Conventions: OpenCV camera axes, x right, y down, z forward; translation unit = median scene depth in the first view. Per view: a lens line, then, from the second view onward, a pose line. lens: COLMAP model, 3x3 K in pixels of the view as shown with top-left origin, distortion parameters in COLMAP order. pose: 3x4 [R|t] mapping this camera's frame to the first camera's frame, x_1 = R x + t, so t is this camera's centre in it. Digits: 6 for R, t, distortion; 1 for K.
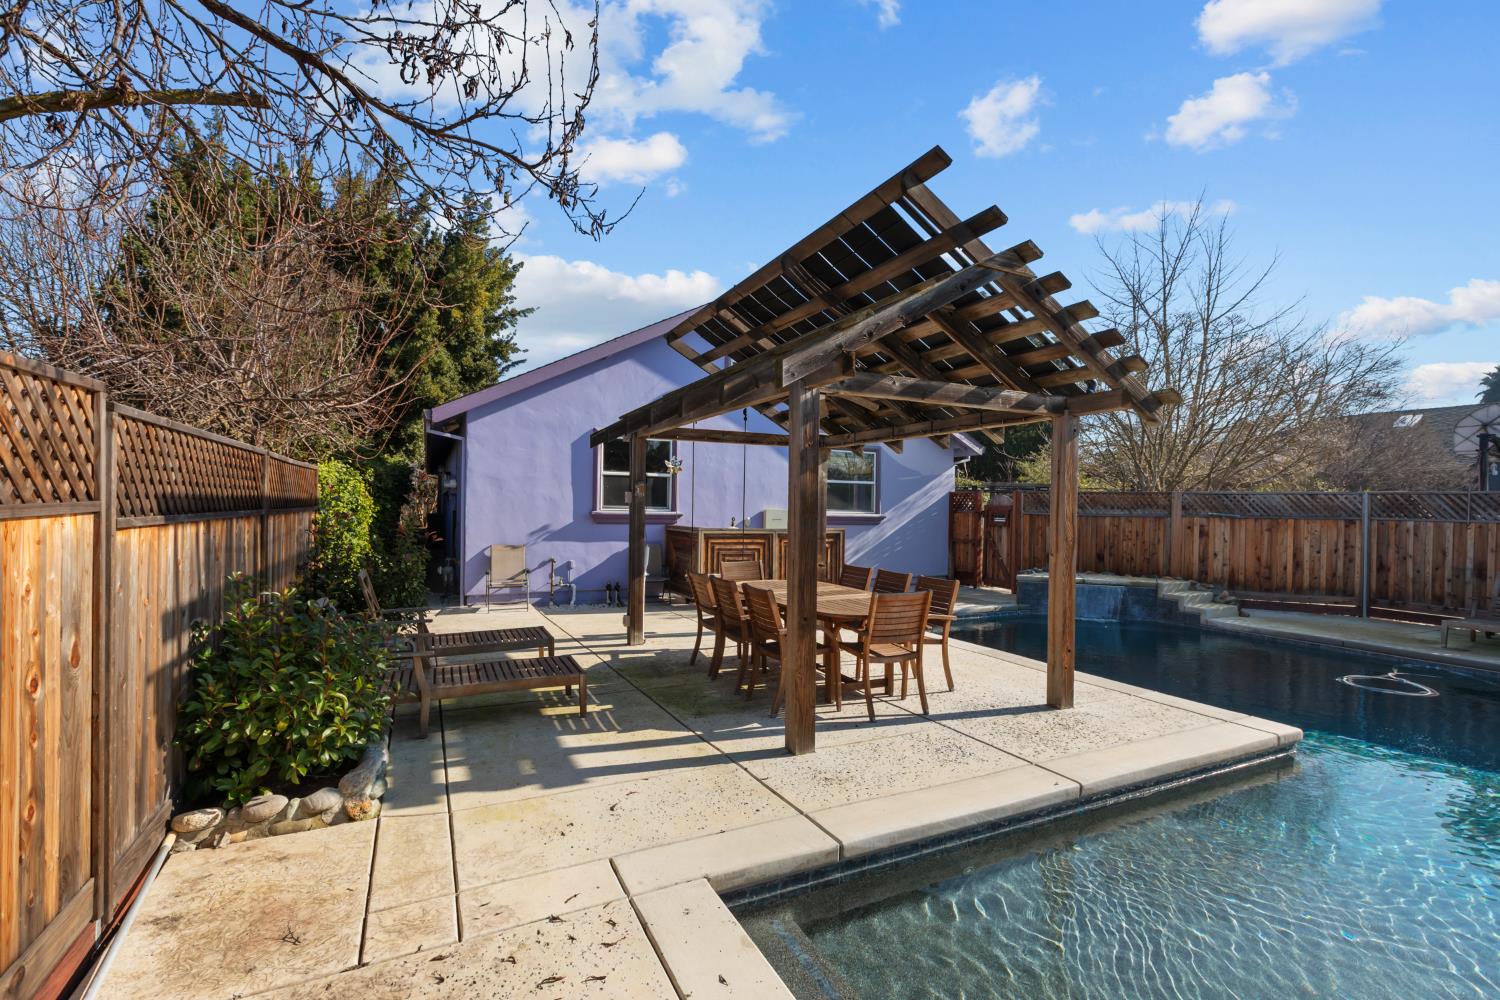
lens RADIAL K [[666.8, 0, 752.3], [0, 666.8, 503.6], [0, 0, 1]] dist [0.002160, -0.000053]
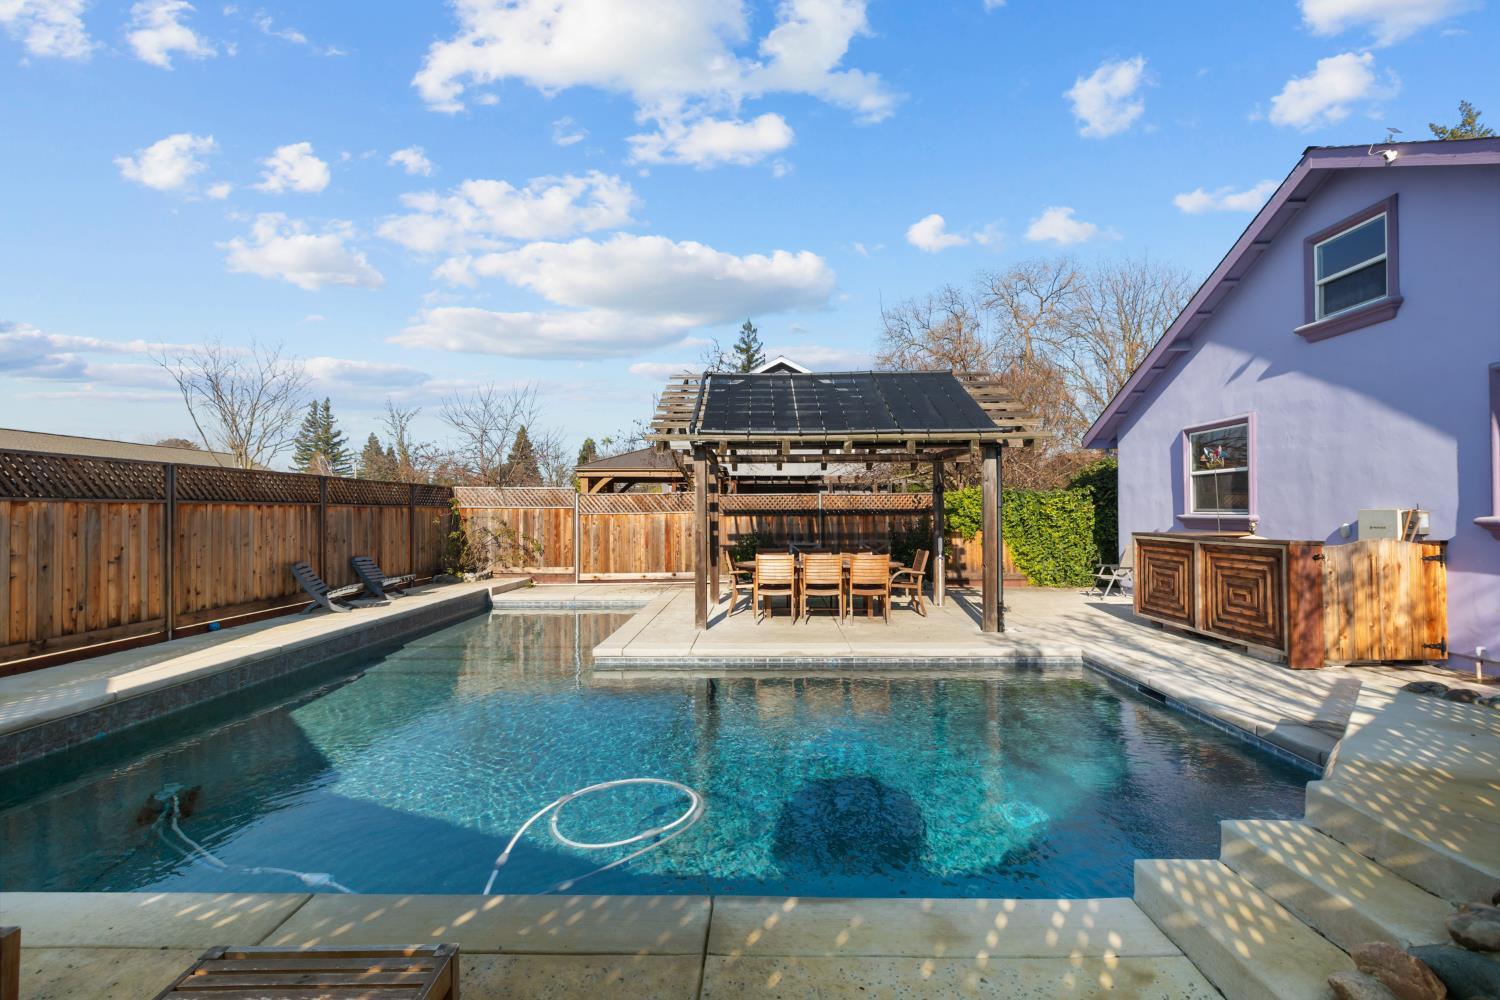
lens RADIAL K [[668.5, 0, 747.2], [0, 668.5, 505.5], [0, 0, 1]] dist [0.000075, -0.000350]
pose [[-0.456083, -0.023966, -0.889614, 0.865807], [-0.001983, 0.999662, -0.025914, 0.022825], [0.889935, -0.010055, -0.455977, 0.863371]]
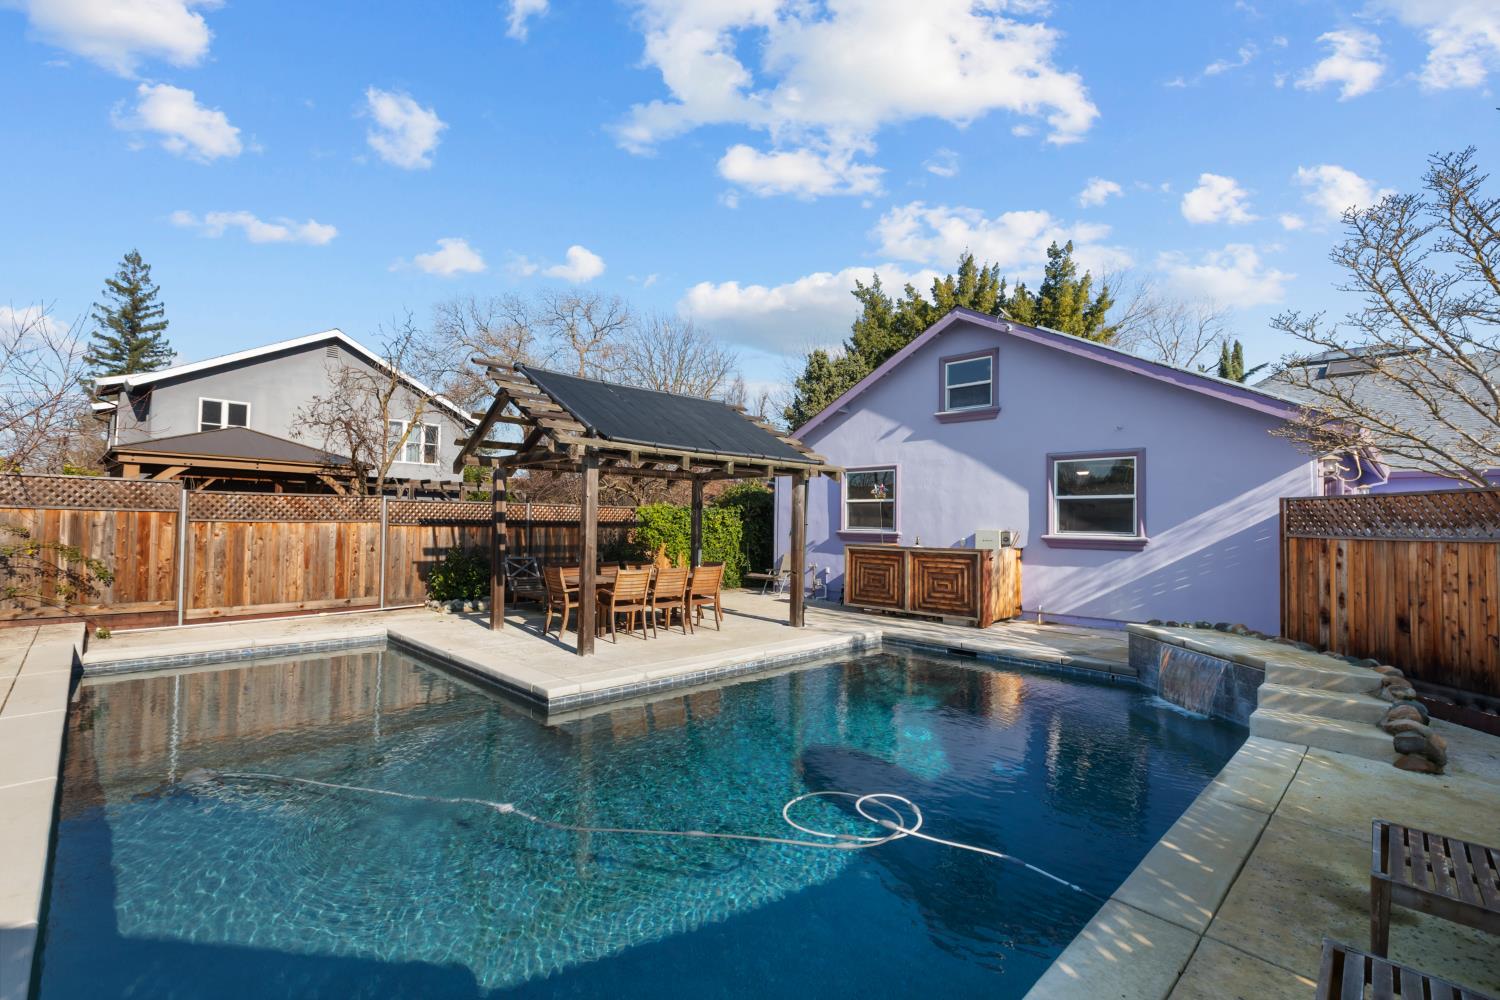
lens RADIAL K [[666.8, 0, 752.3], [0, 666.8, 503.6], [0, 0, 1]] dist [0.002160, -0.000053]
pose [[0.320793, -0.041375, -0.946245, 0.921677], [-0.007328, 0.998907, -0.046162, 0.018904], [0.947121, 0.021742, 0.320139, 0.411395]]
